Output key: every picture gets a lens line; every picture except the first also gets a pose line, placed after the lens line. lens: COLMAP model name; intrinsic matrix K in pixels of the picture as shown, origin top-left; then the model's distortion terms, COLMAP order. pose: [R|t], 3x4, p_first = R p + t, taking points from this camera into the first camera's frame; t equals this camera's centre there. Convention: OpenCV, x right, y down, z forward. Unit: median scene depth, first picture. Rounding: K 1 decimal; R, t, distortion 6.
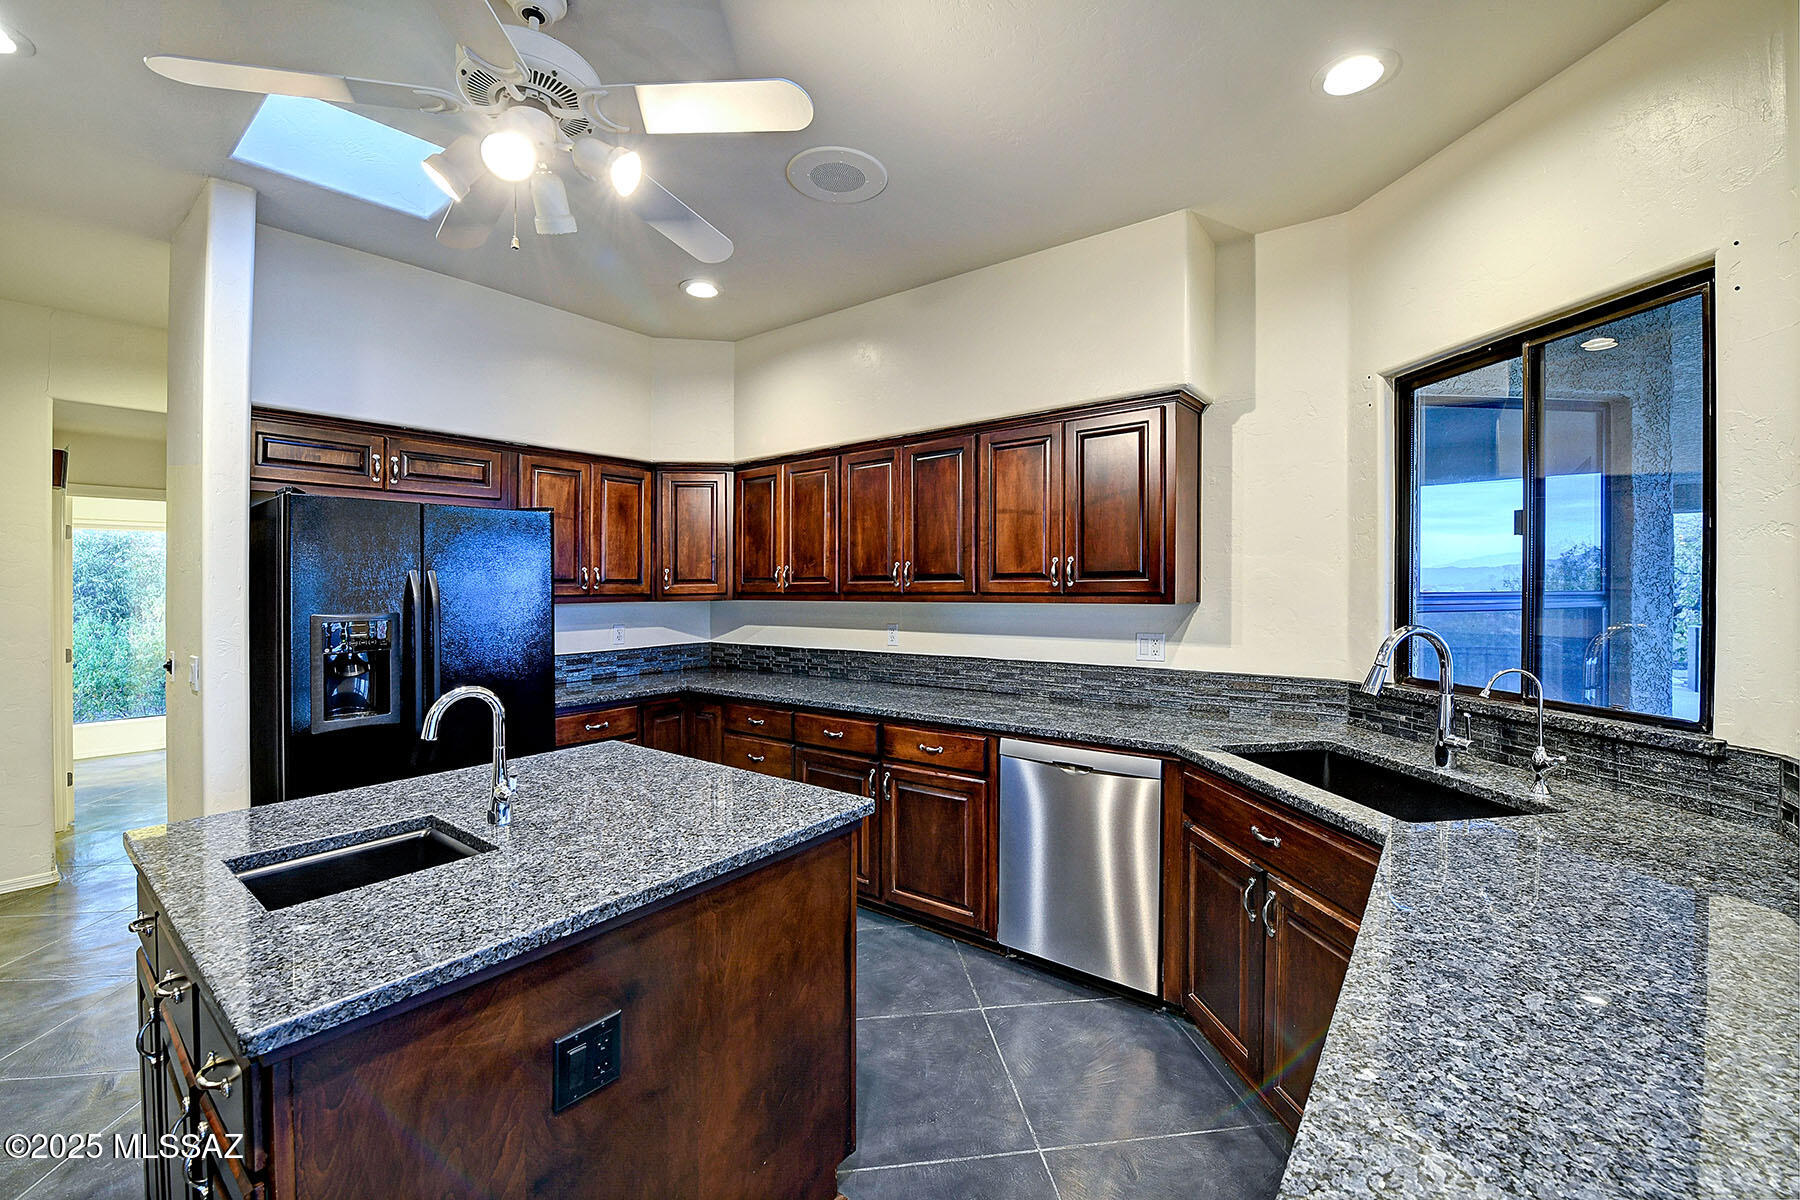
lens RADIAL K [[787.0, 0, 898.0], [0, 787.0, 577.5], [0, 0, 1]] dist [-0.013343, -0.007447]
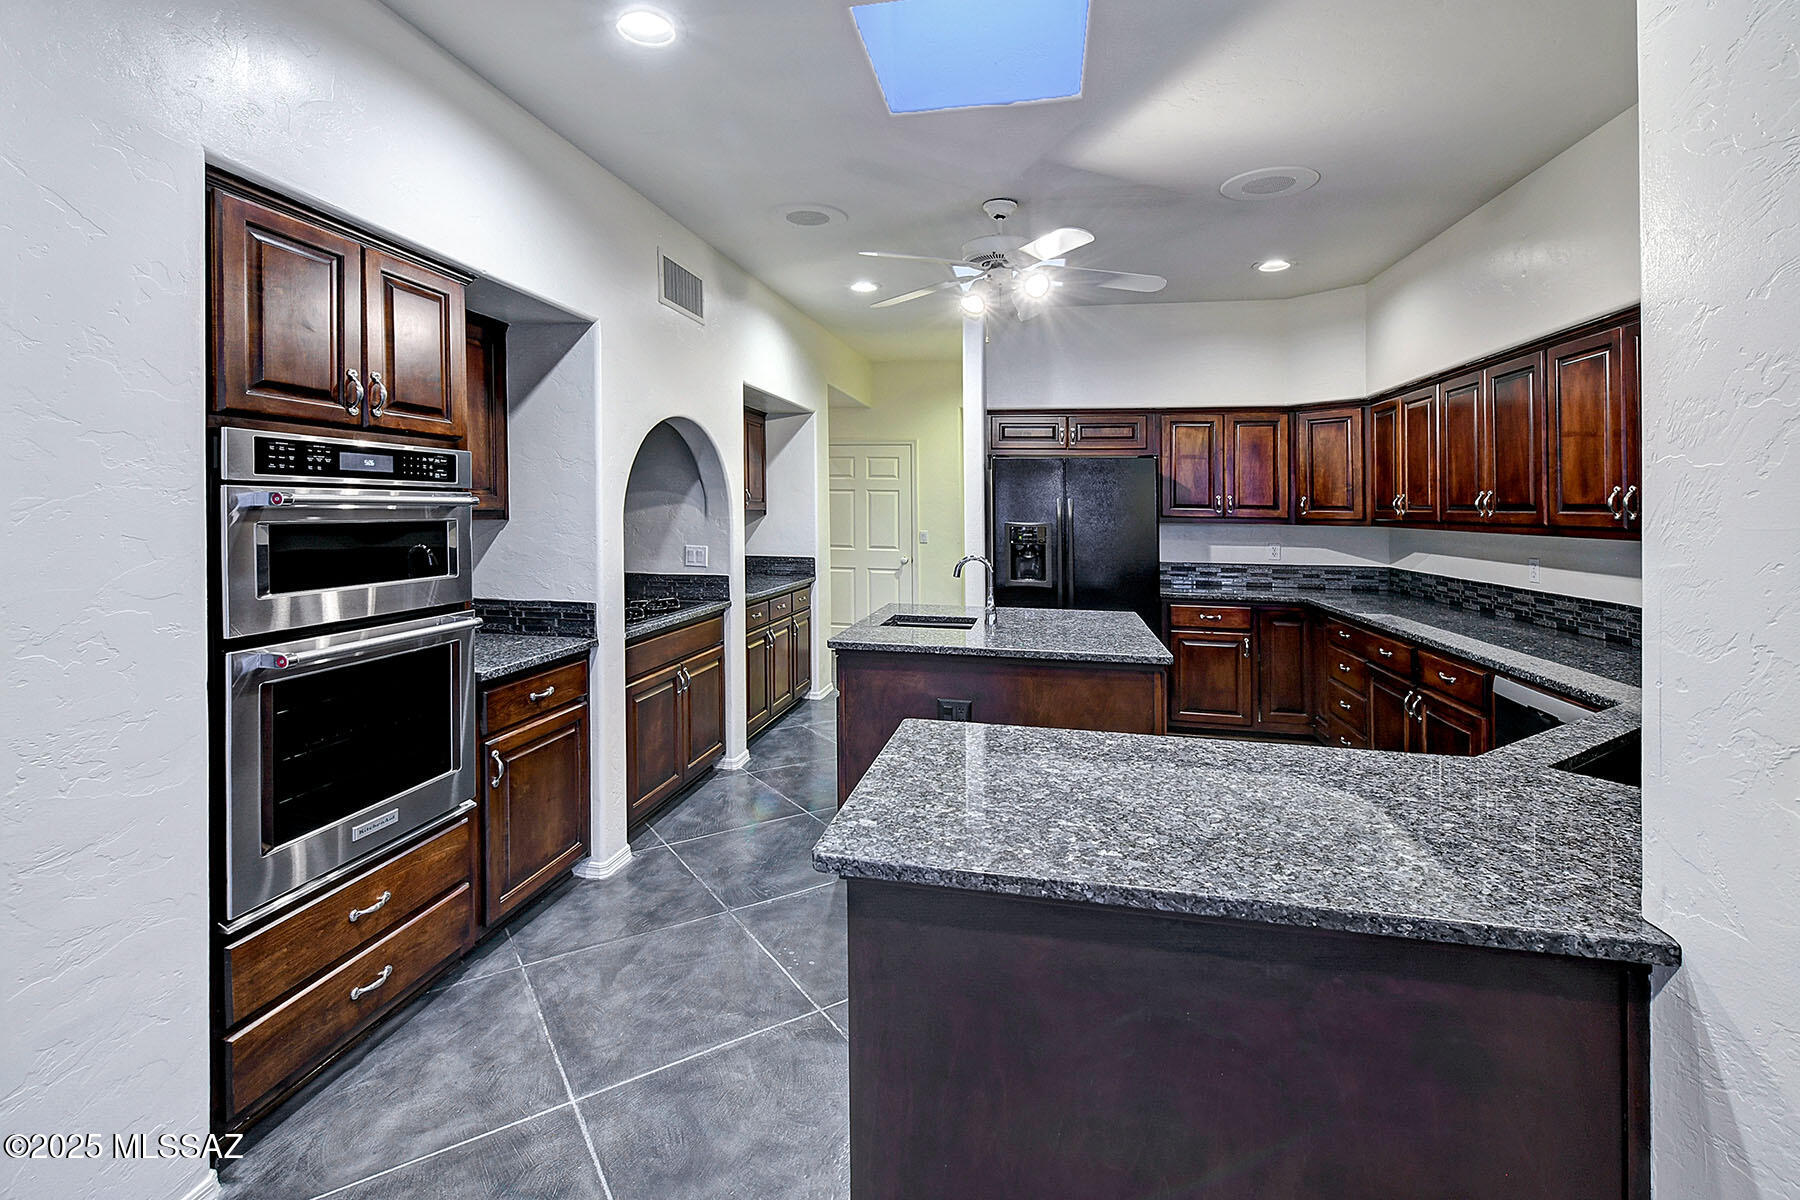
lens RADIAL K [[751.7, 0, 898.2], [0, 751.7, 557.2], [0, 0, 1]] dist [-0.010848, -0.005922]
pose [[0.480380, 0.072574, -0.874053, 0.430466], [-0.007708, 0.996881, 0.078537, -0.004766], [0.877027, -0.030990, 0.479441, -0.056856]]
